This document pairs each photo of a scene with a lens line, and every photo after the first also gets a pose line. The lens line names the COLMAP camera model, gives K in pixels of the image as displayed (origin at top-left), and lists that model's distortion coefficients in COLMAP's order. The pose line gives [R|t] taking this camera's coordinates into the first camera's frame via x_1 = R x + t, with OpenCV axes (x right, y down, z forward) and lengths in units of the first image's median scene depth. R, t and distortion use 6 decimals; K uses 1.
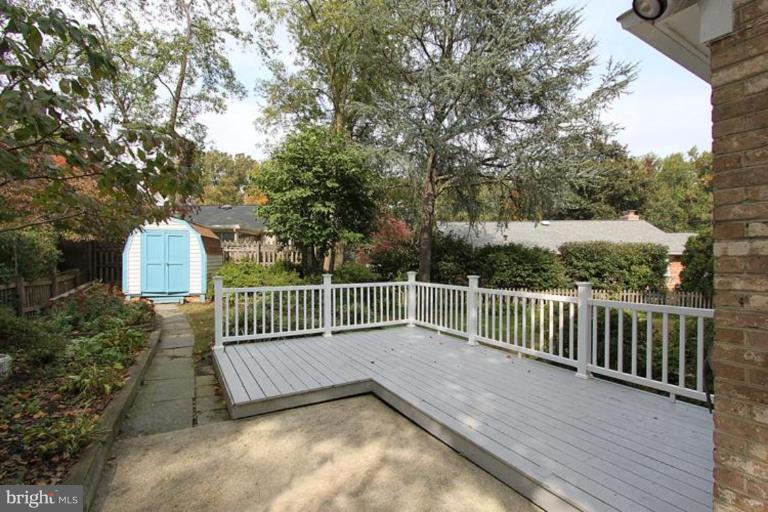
lens RADIAL K [[356.3, 0, 384.0], [0, 356.3, 256.0], [0, 0, 1]] dist [0.002132, -0.000001]
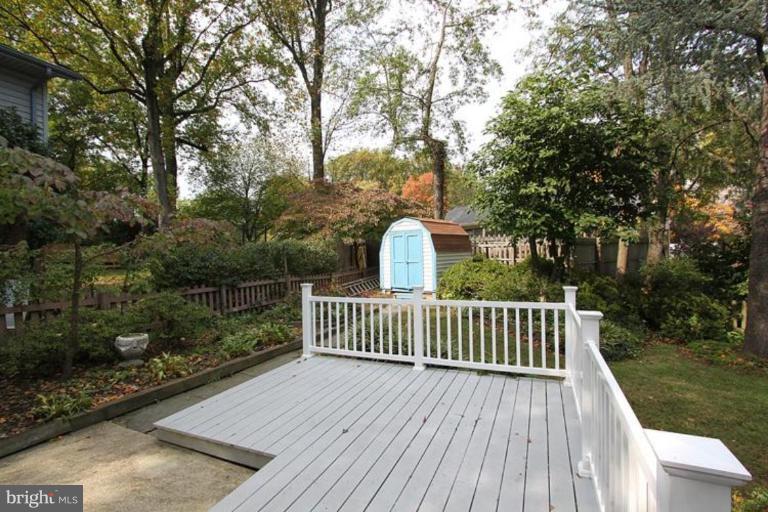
lens RADIAL K [[361.9, 0, 384.0], [0, 361.9, 256.0], [0, 0, 1]] dist [-0.004118, -0.000835]
pose [[0.593006, -0.009572, -0.805141, 0.364037], [0.030846, 0.999465, 0.010837, -0.018033], [0.804607, -0.031262, 0.592985, 0.450920]]
